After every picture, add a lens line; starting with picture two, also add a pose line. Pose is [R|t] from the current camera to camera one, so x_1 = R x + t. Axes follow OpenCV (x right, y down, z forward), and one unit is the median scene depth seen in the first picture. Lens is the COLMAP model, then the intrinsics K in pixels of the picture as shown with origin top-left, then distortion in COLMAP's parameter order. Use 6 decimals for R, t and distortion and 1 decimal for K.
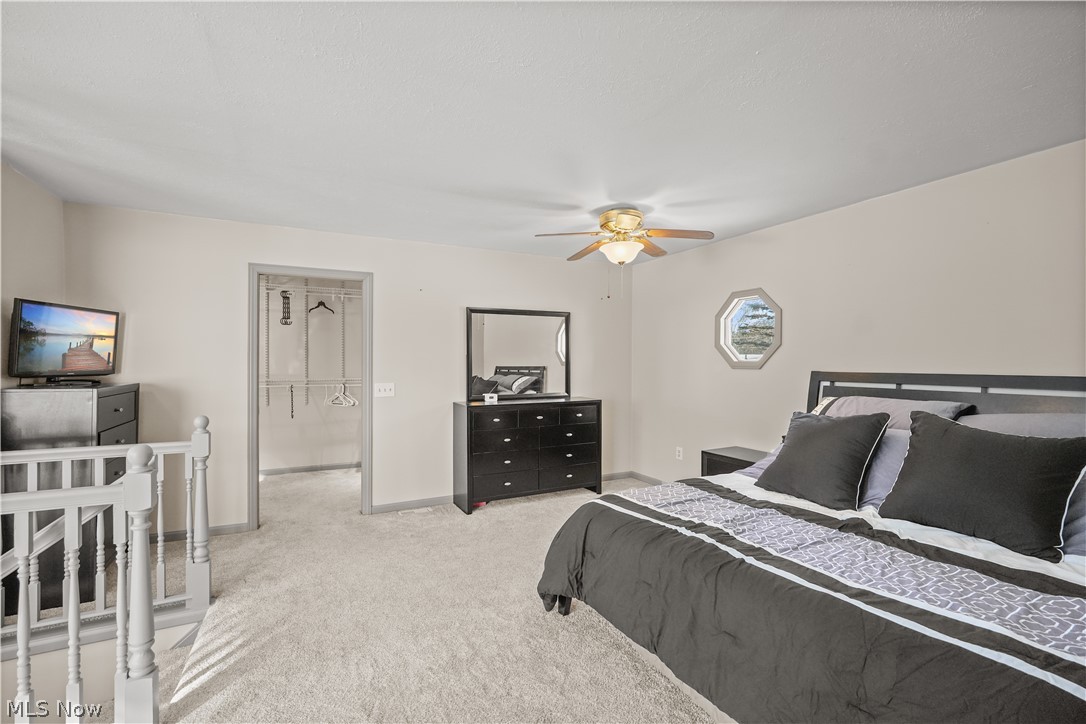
lens RADIAL K [[481.9, 0, 543.0], [0, 481.9, 362.0], [0, 0, 1]] dist [0.000057, 0.058832]
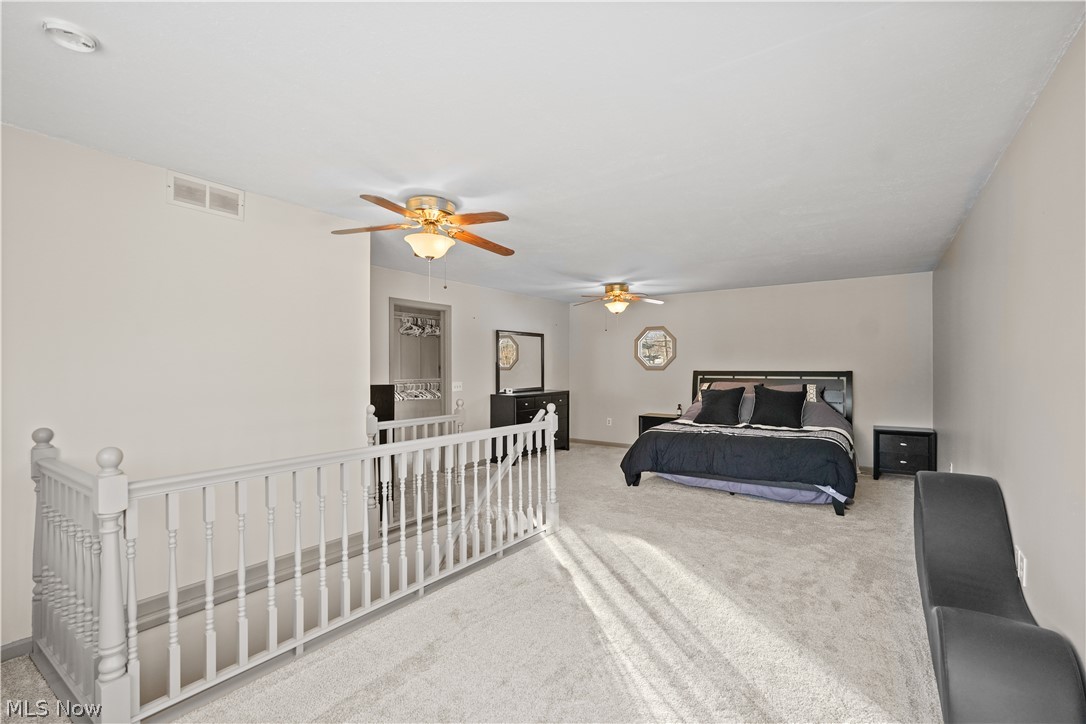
lens RADIAL K [[481.9, 0, 543.0], [0, 481.9, 362.0], [0, 0, 1]] dist [0.000057, 0.058832]
pose [[0.888746, -0.000407, 0.458401, -0.916283], [0.003942, 0.999969, -0.006755, -0.006640], [-0.458384, 0.007810, 0.888720, -0.490548]]
